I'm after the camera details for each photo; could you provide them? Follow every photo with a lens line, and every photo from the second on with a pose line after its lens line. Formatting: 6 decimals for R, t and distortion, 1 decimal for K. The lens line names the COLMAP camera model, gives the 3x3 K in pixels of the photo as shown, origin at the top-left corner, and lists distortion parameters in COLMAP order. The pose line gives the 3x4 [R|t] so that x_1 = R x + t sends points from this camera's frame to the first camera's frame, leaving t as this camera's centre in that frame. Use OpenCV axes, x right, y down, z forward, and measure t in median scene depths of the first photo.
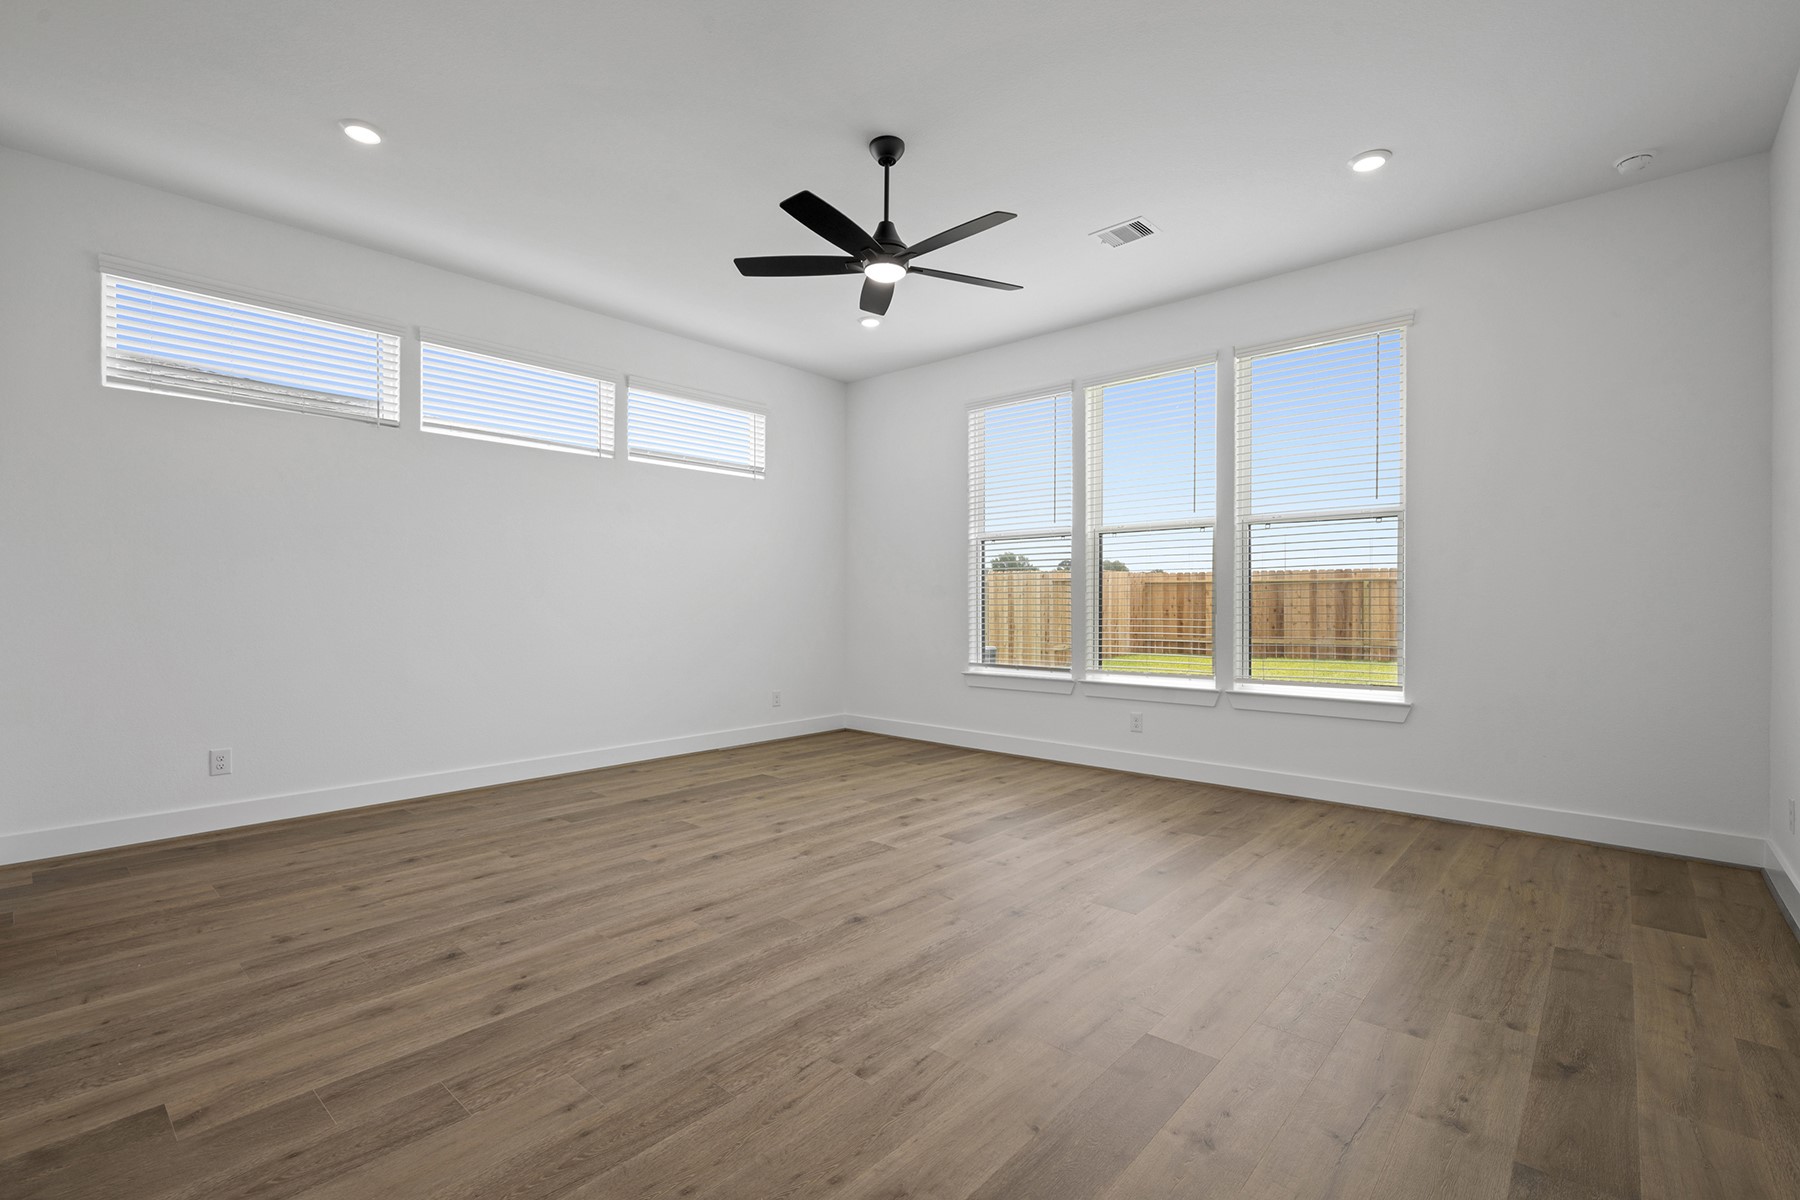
lens RADIAL K [[811.9, 0, 900.3], [0, 811.9, 602.9], [0, 0, 1]] dist [-0.000195, -0.000122]
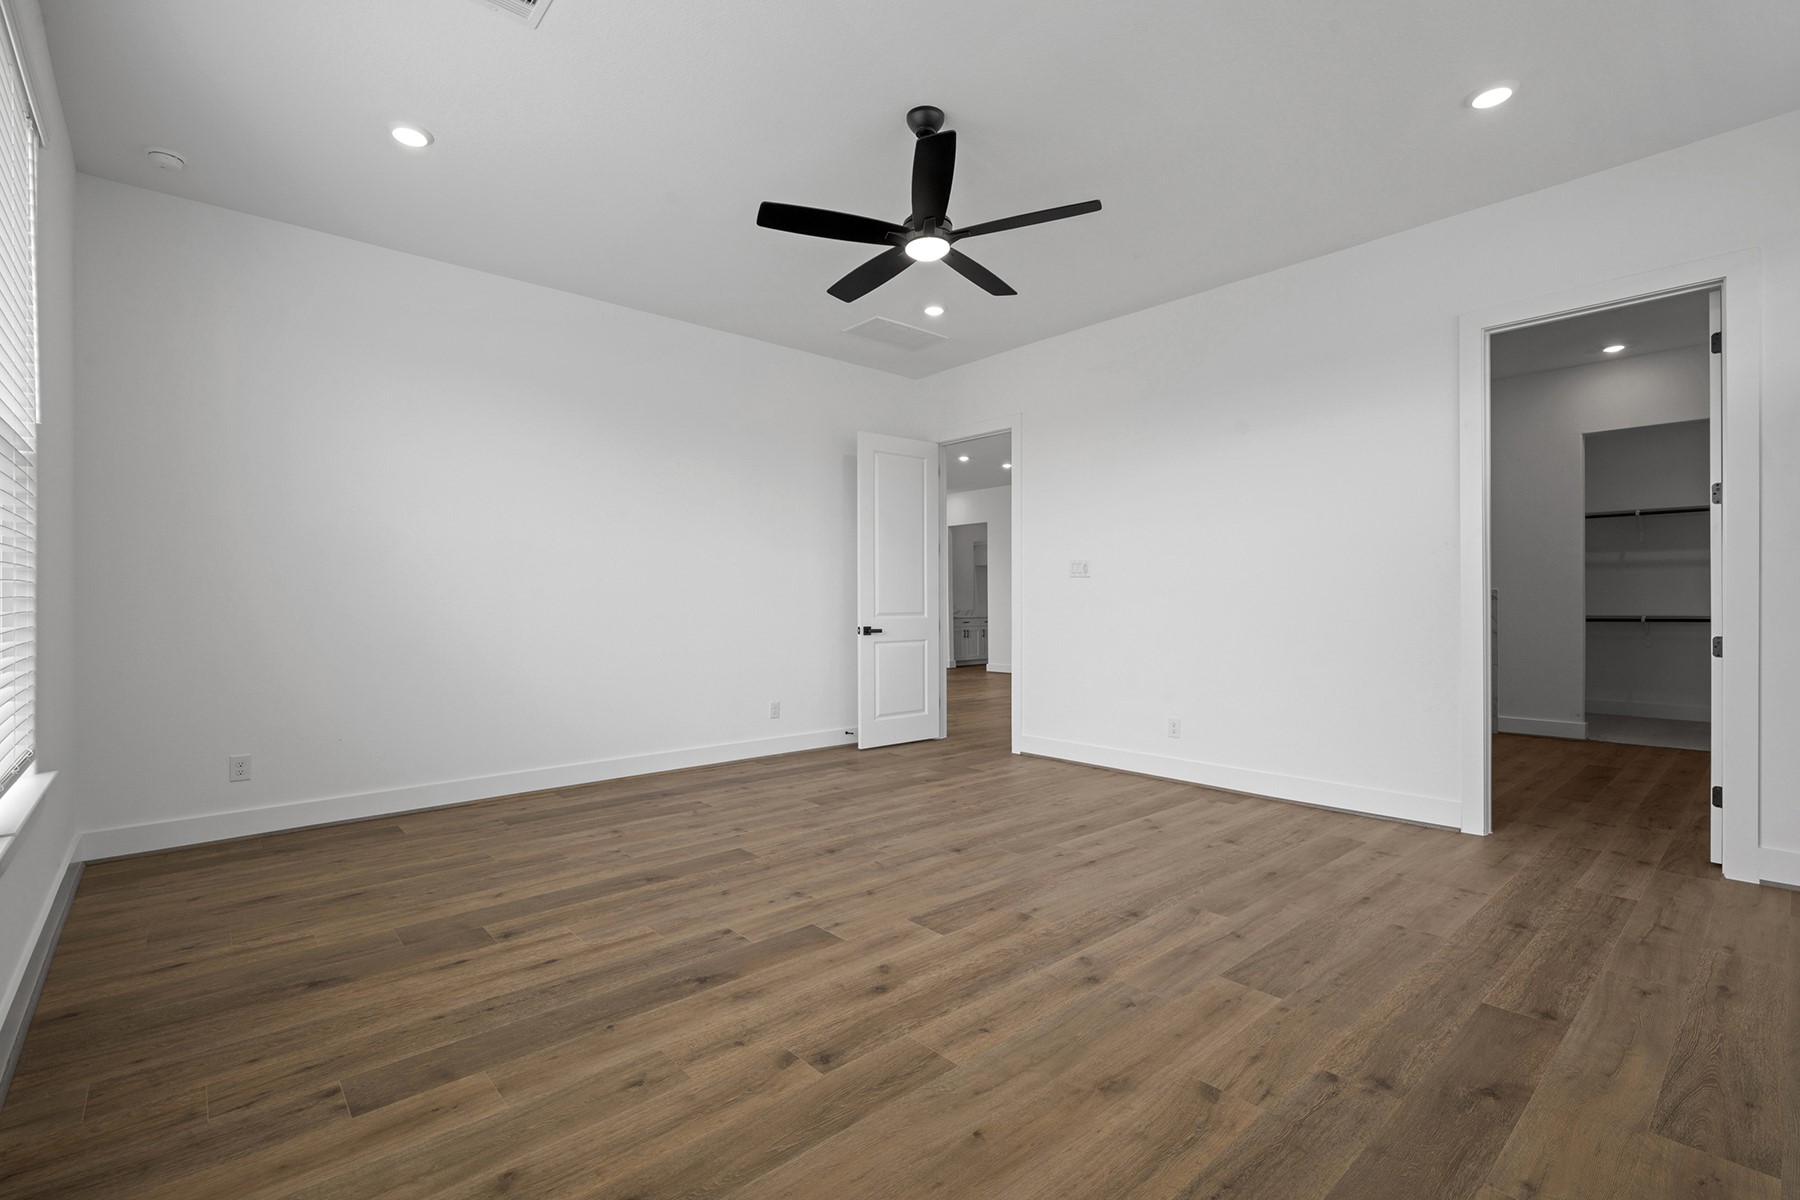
lens RADIAL K [[811.9, 0, 899.7], [0, 811.9, 602.4], [0, 0, 1]] dist [-0.000195, -0.000122]
pose [[-0.993591, 0.002088, 0.113012, -0.086499], [0.001990, 0.999998, -0.000978, -0.001343], [-0.113014, -0.000747, -0.993593, 1.834577]]
